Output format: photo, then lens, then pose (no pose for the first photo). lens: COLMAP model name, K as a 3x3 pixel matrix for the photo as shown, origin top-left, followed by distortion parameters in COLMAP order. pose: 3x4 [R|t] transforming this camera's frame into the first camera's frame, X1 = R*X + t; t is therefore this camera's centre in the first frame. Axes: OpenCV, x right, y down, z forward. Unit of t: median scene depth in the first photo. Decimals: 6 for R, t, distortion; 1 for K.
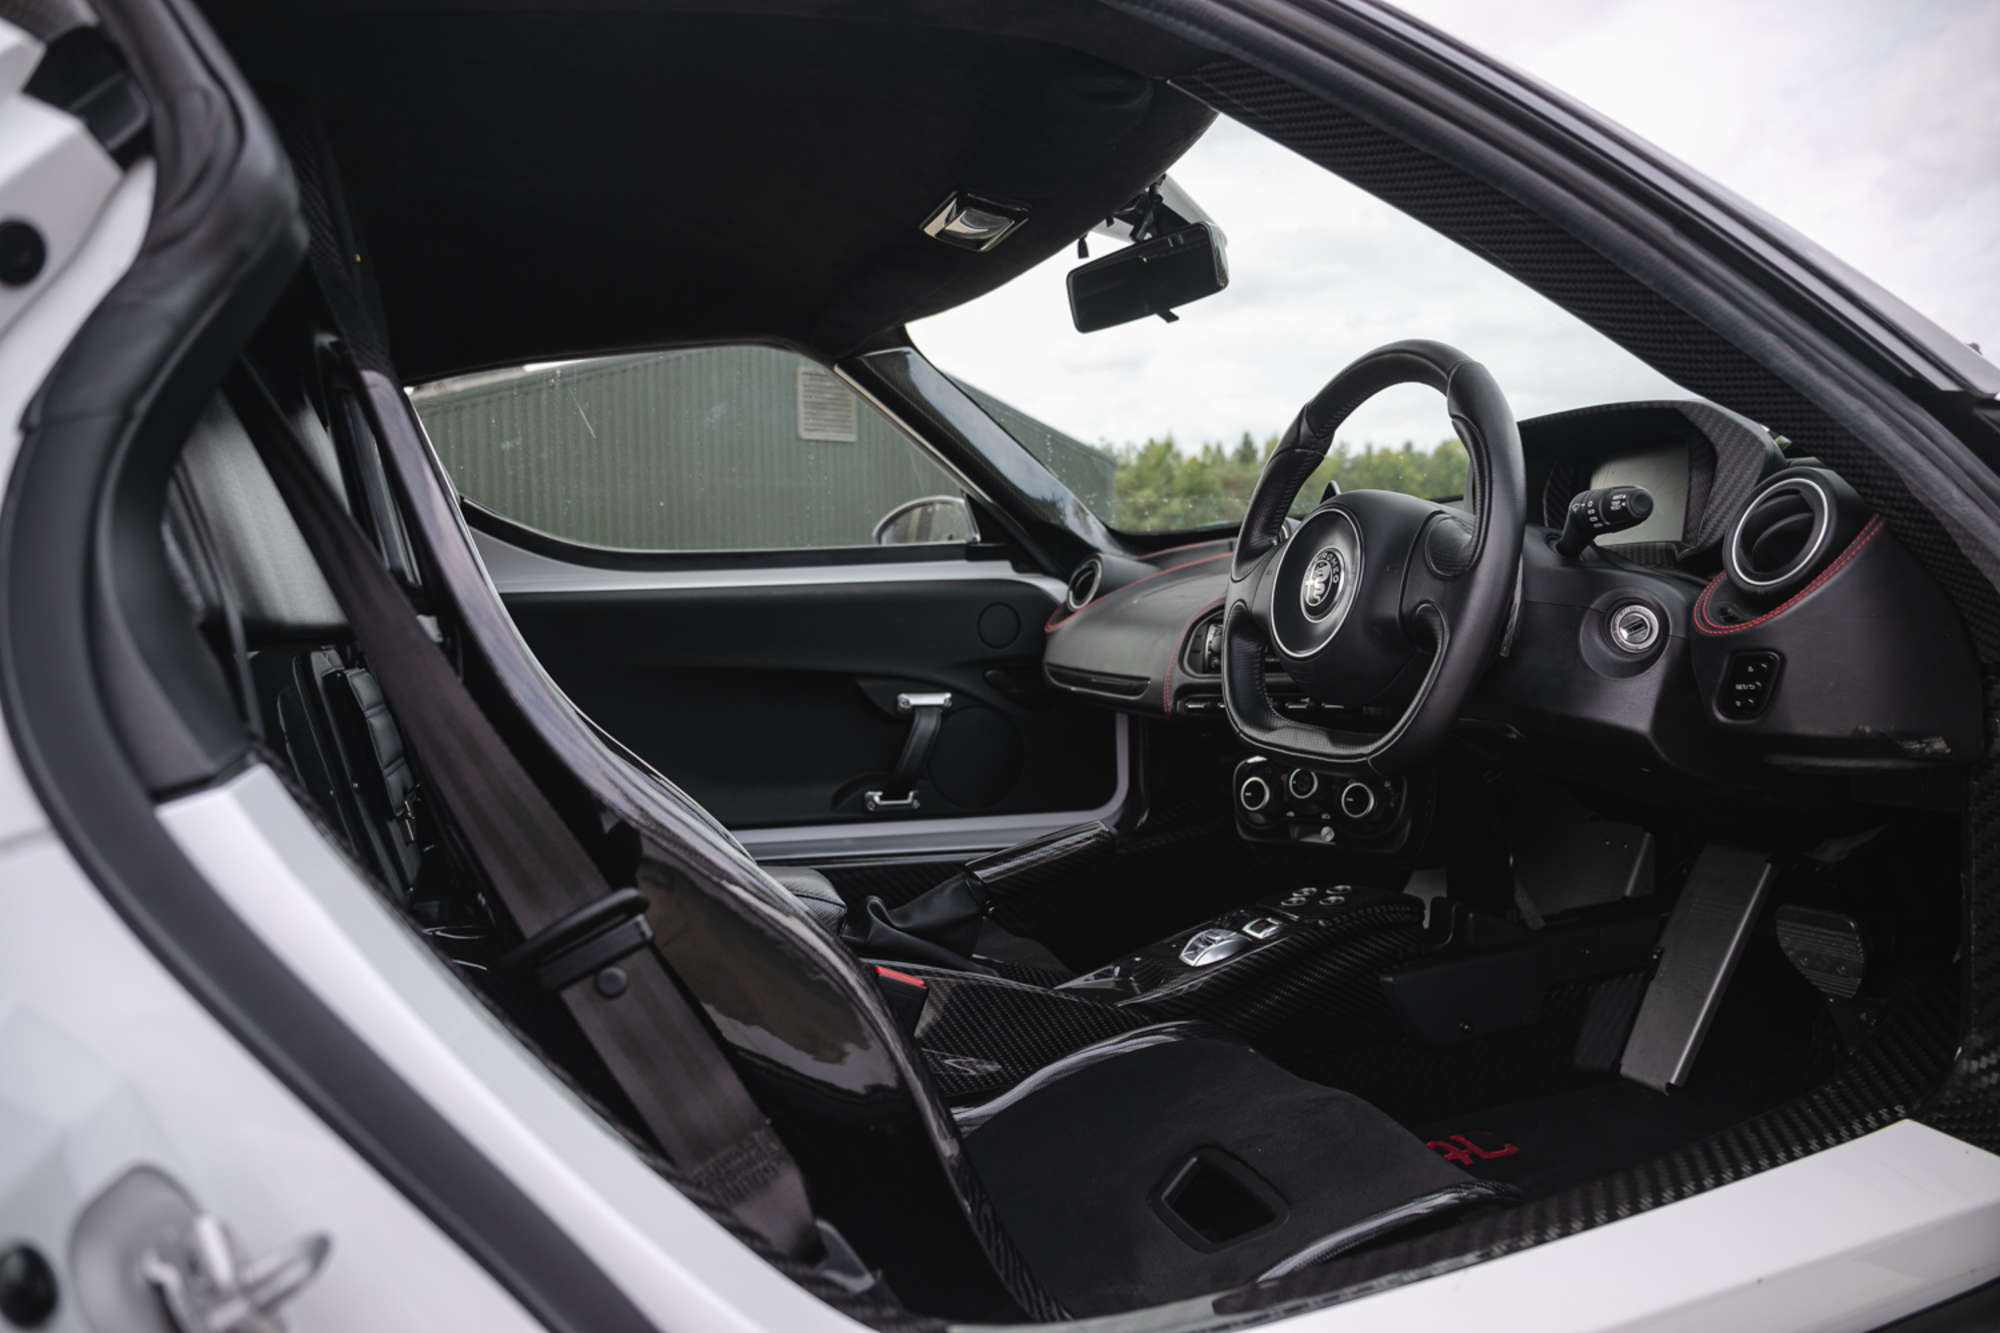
lens RADIAL K [[1340.1, 0, 1003.4], [0, 1340.1, 676.9], [0, 0, 1]] dist [-0.080914, 0.043434]
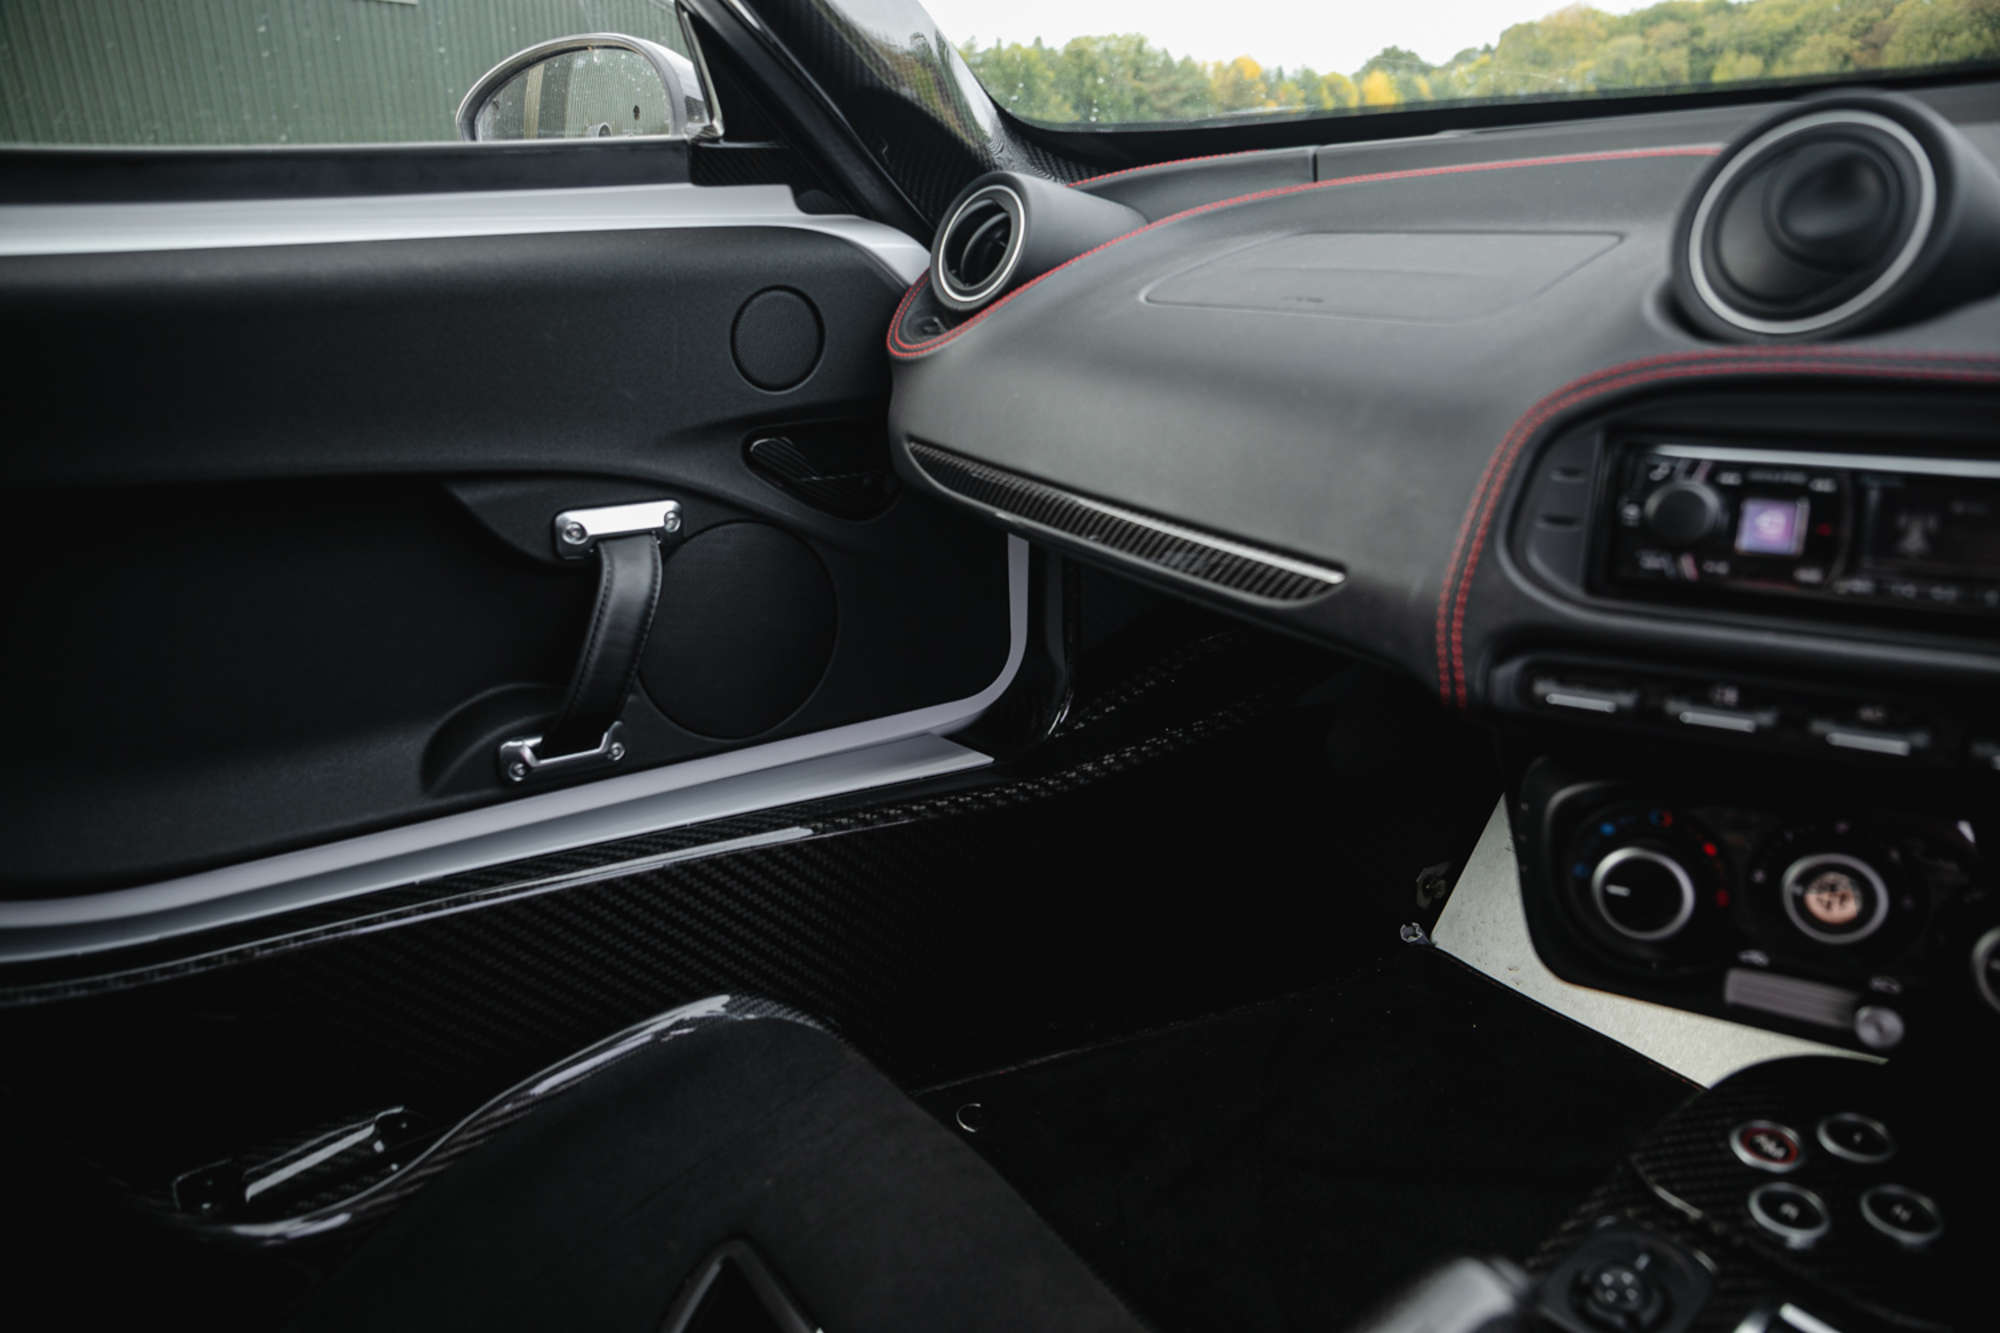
lens RADIAL K [[1340.1, 0, 996.2], [0, 1340.1, 672.0], [0, 0, 1]] dist [-0.080914, 0.043434]
pose [[0.962886, -0.073682, 0.259656, -0.081486], [-0.000474, 0.961554, 0.274616, -0.077357], [-0.269908, -0.264547, 0.925832, 0.794370]]
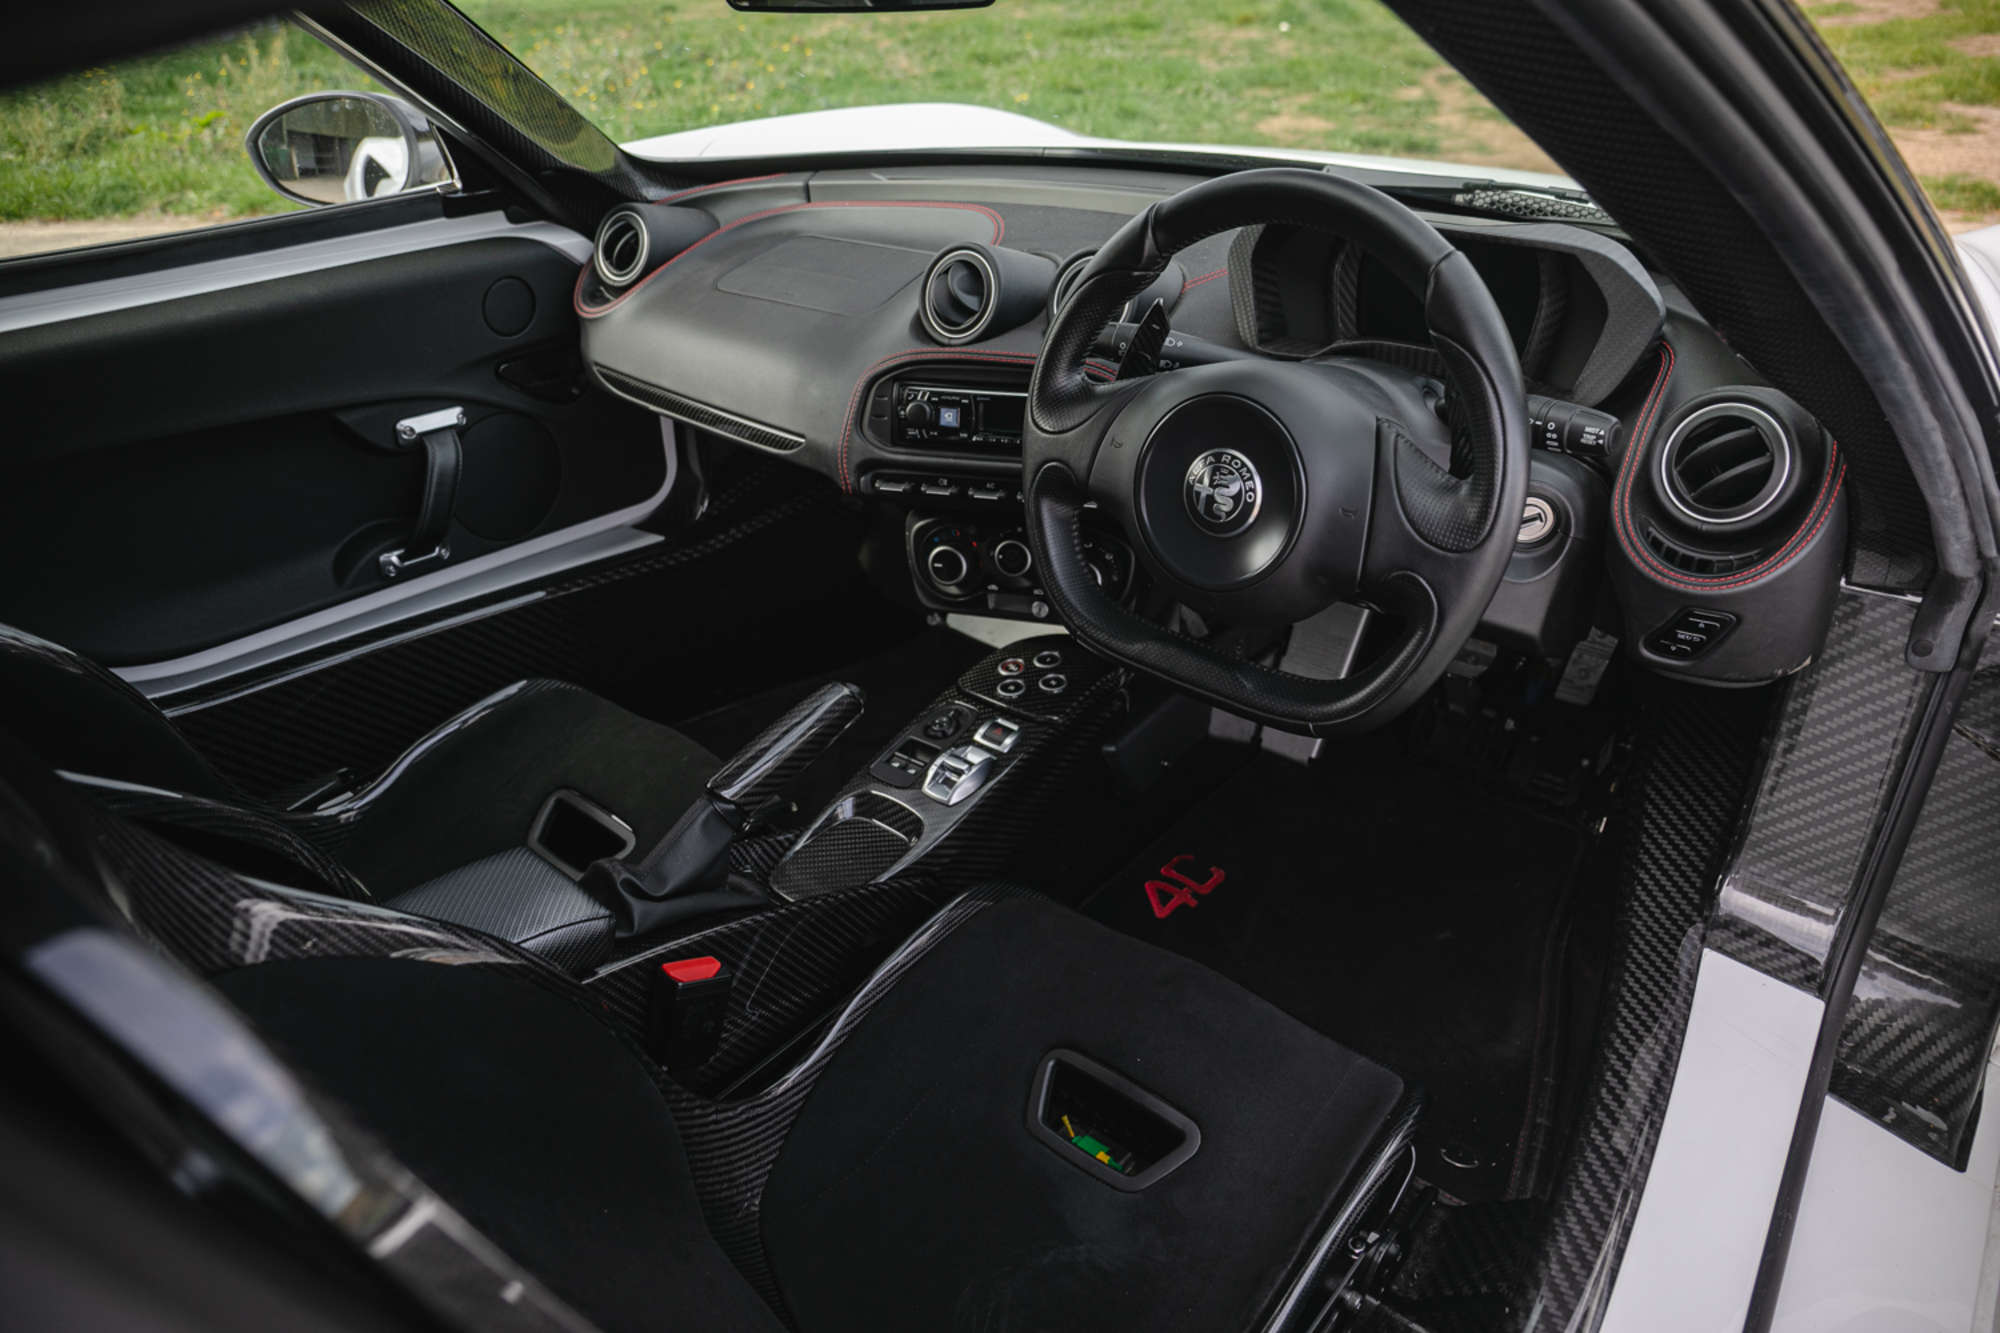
lens RADIAL K [[1340.1, 0, 992.4], [0, 1340.1, 662.1], [0, 0, 1]] dist [-0.080914, 0.043434]
pose [[0.869244, -0.222285, 0.441594, -0.204104], [0.013126, 0.903281, 0.428848, -0.251707], [-0.494210, -0.366977, 0.788089, 0.294374]]
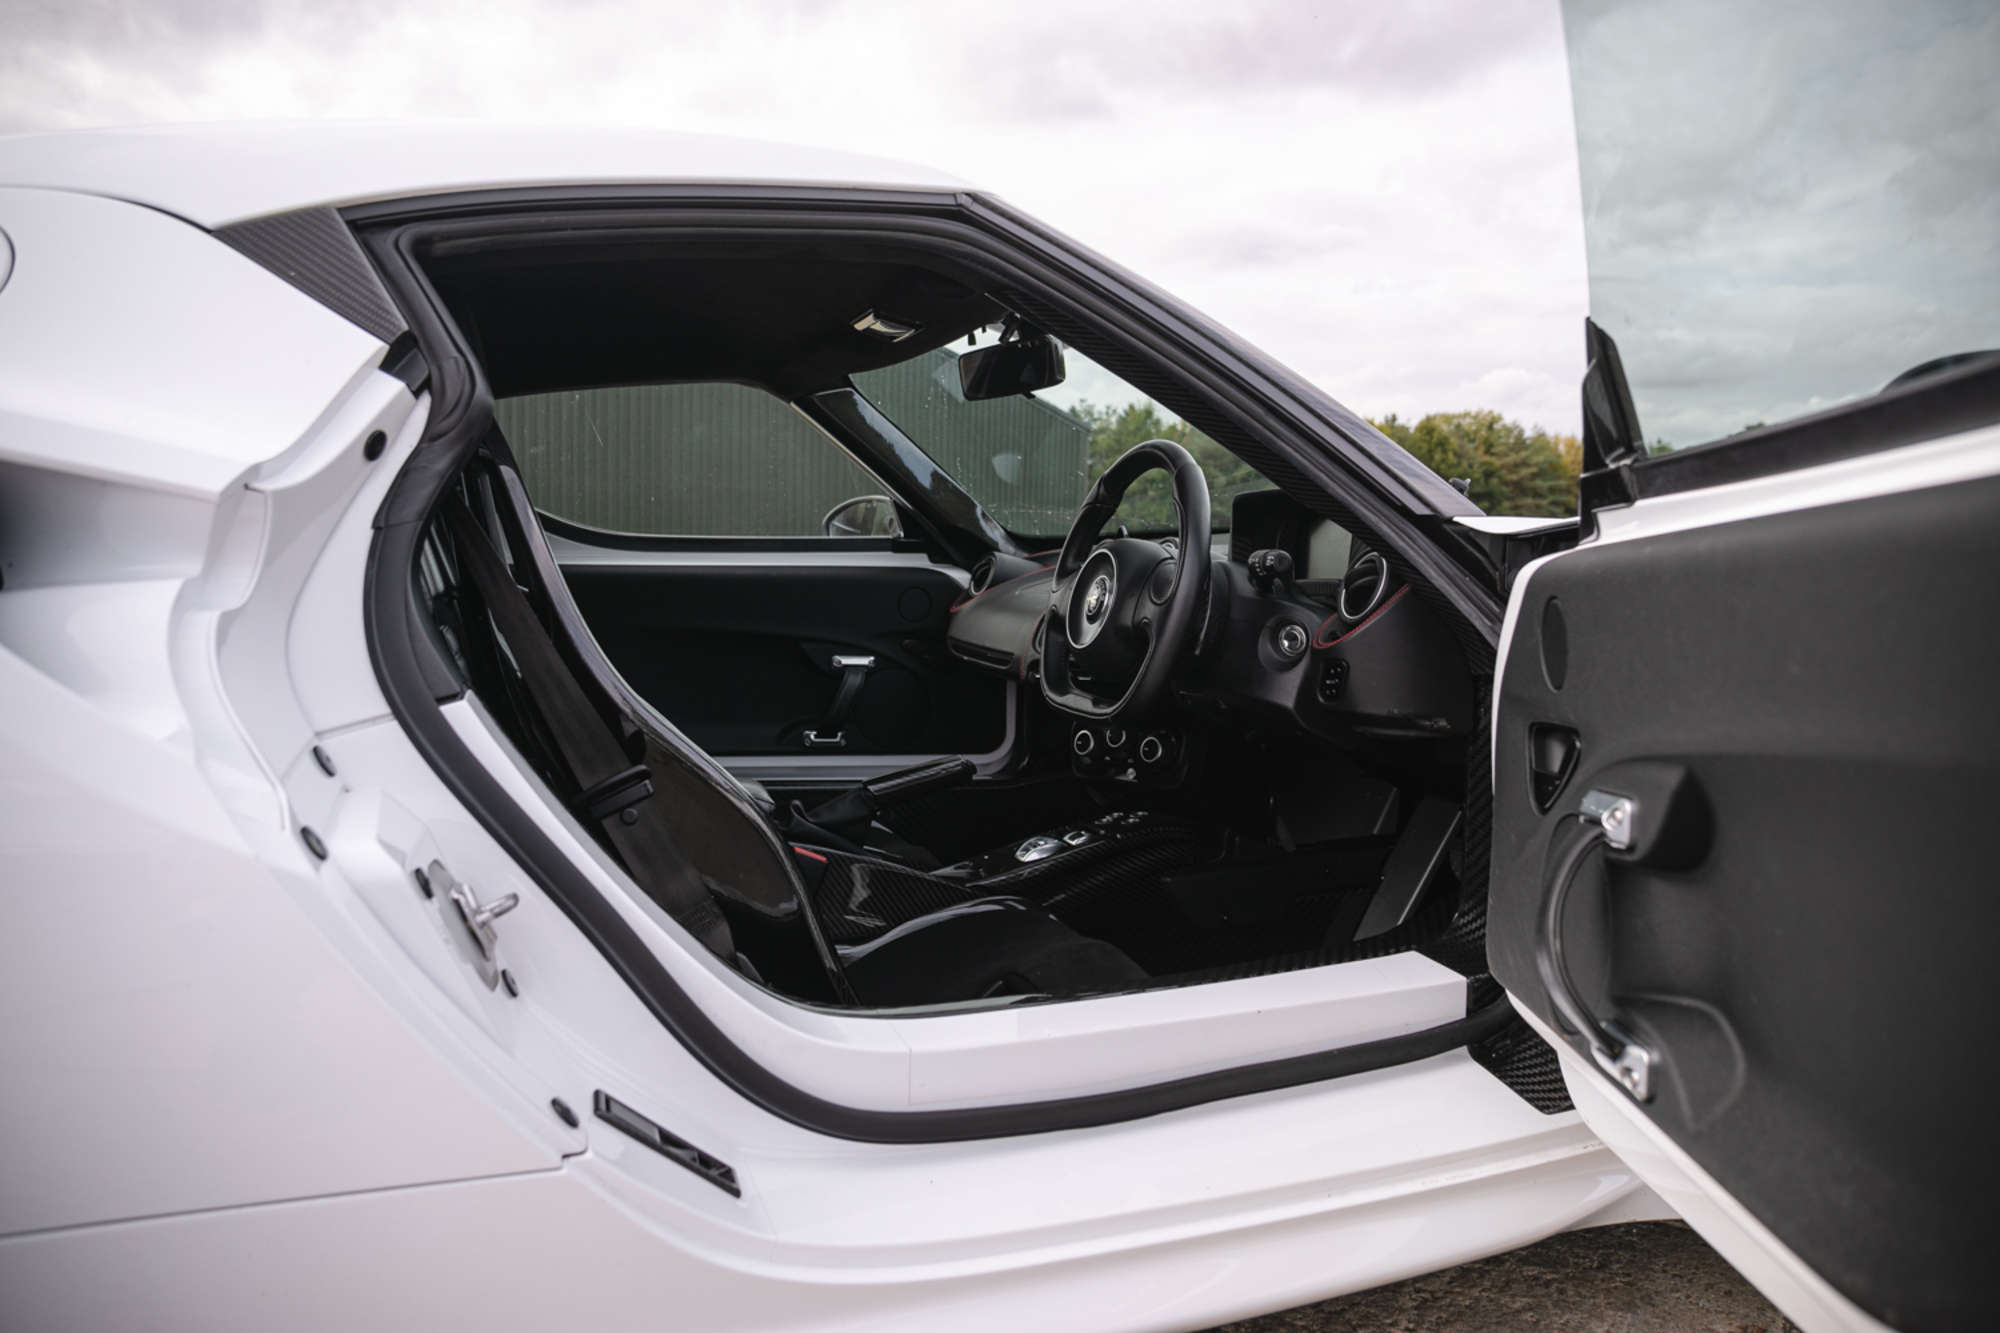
lens RADIAL K [[1340.1, 0, 995.8], [0, 1340.1, 659.9], [0, 0, 1]] dist [-0.080914, 0.043434]
pose [[0.998867, 0.044609, 0.016575, 0.078955], [-0.044919, 0.998814, 0.018787, -0.019634], [-0.015718, -0.019510, 0.999686, -0.392311]]
